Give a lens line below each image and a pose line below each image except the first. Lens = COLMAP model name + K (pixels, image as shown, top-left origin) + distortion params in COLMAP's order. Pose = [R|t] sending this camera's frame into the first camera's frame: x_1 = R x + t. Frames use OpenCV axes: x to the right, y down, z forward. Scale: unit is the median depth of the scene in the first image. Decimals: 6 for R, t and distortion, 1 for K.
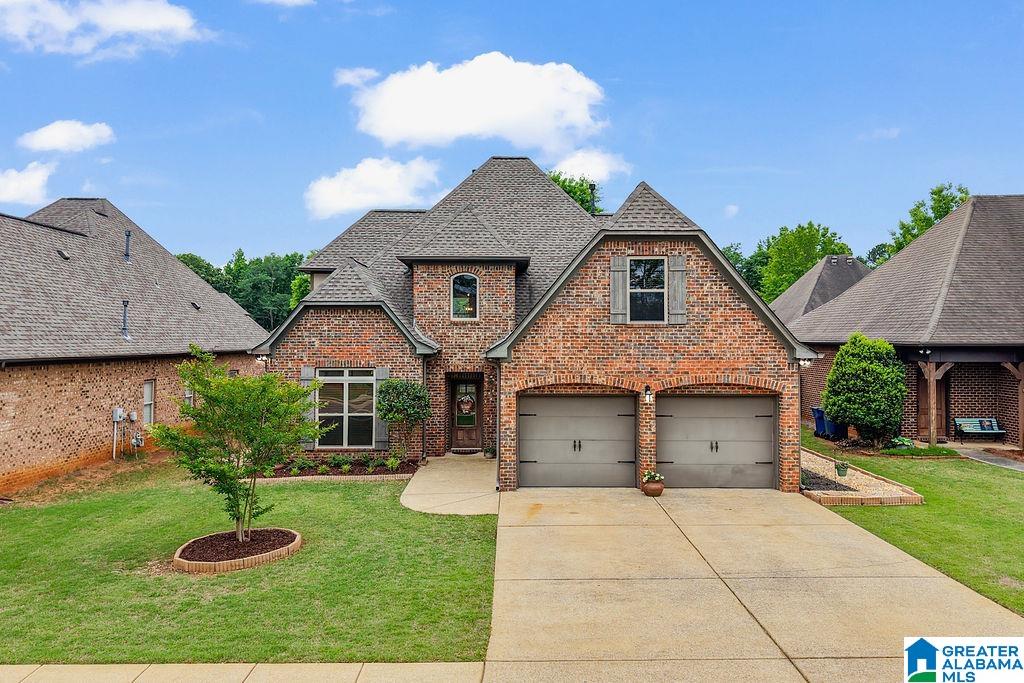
lens RADIAL K [[791.1, 0, 511.7], [0, 791.1, 315.5], [0, 0, 1]] dist [0.075885, -0.099453]
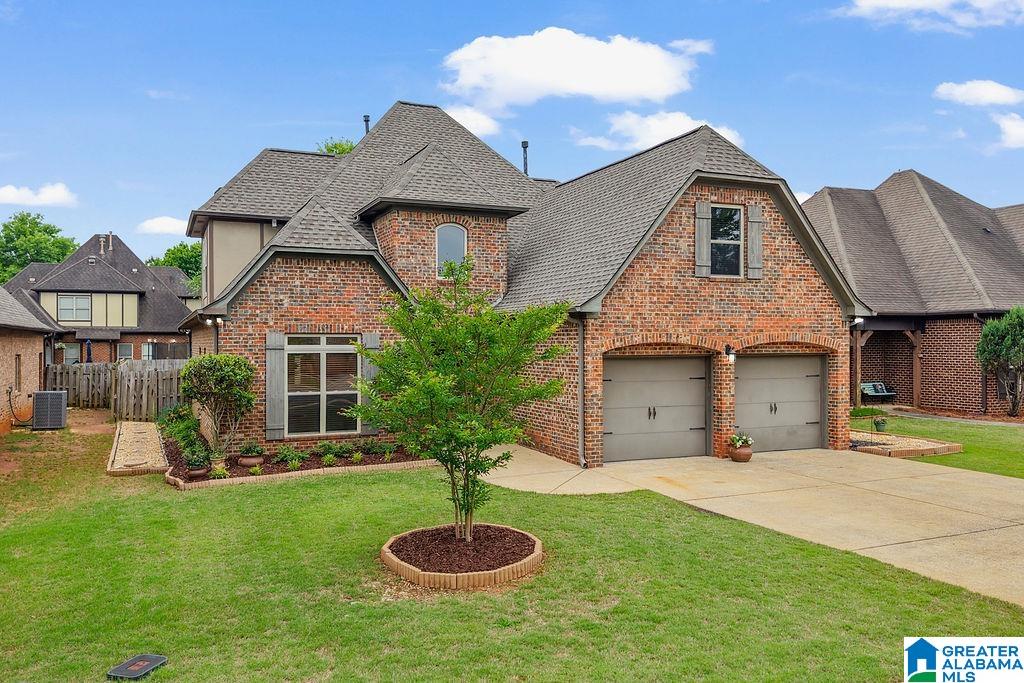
lens RADIAL K [[790.9, 0, 512.0], [0, 790.9, 341.5], [0, 0, 1]] dist [0.105962, -0.256730]
pose [[0.921252, -0.003318, 0.388953, -0.418548], [-0.008764, 0.999533, 0.029285, 0.059312], [-0.388868, -0.030388, 0.920792, 0.241711]]
